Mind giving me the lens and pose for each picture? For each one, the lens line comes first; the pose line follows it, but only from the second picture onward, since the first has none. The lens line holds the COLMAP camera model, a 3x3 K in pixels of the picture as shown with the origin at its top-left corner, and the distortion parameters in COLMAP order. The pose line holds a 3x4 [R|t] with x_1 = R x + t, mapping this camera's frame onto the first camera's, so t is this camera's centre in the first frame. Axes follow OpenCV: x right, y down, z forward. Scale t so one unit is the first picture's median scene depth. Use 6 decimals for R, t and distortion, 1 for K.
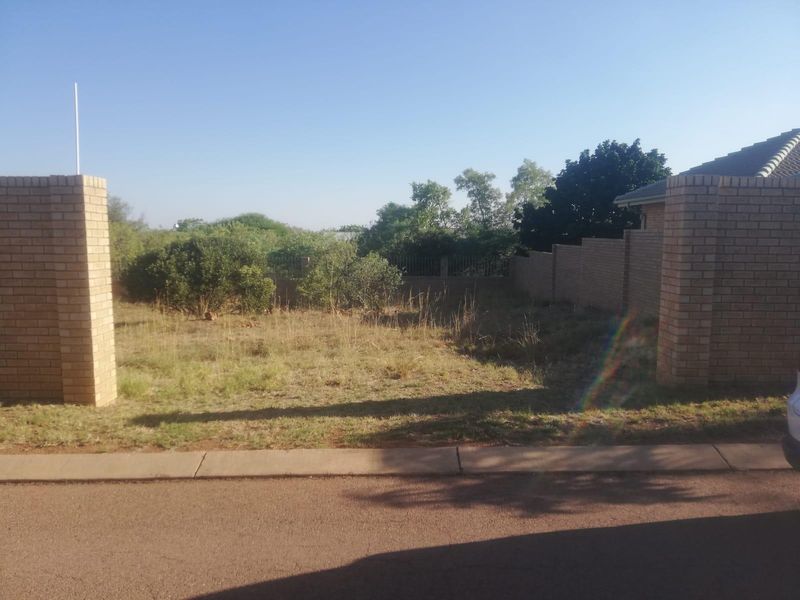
lens RADIAL K [[588.4, 0, 399.7], [0, 588.4, 310.4], [0, 0, 1]] dist [0.064303, -0.097412]
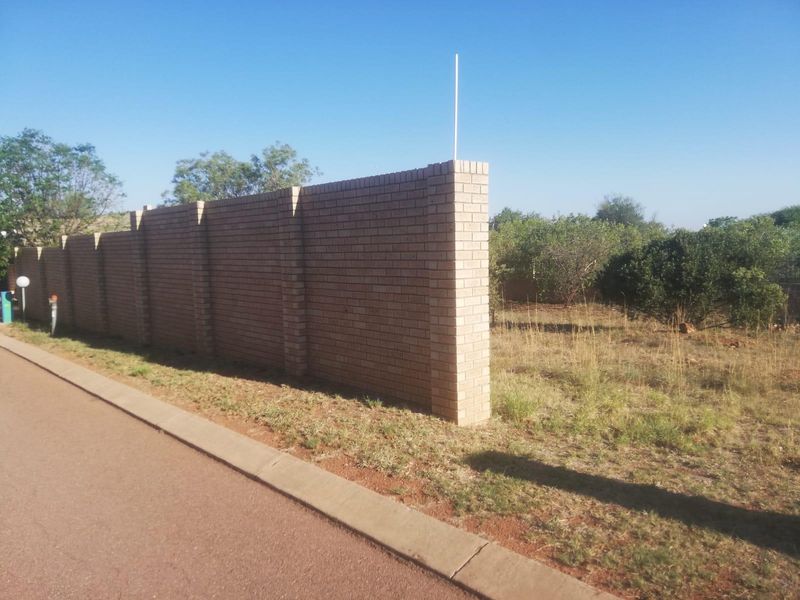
lens RADIAL K [[590.4, 0, 398.9], [0, 590.4, 298.6], [0, 0, 1]] dist [0.096392, -0.144080]
pose [[0.668662, 0.047399, -0.742054, 0.029480], [-0.065375, 0.997849, 0.004830, -0.009632], [0.740687, 0.045282, 0.670323, 0.149543]]
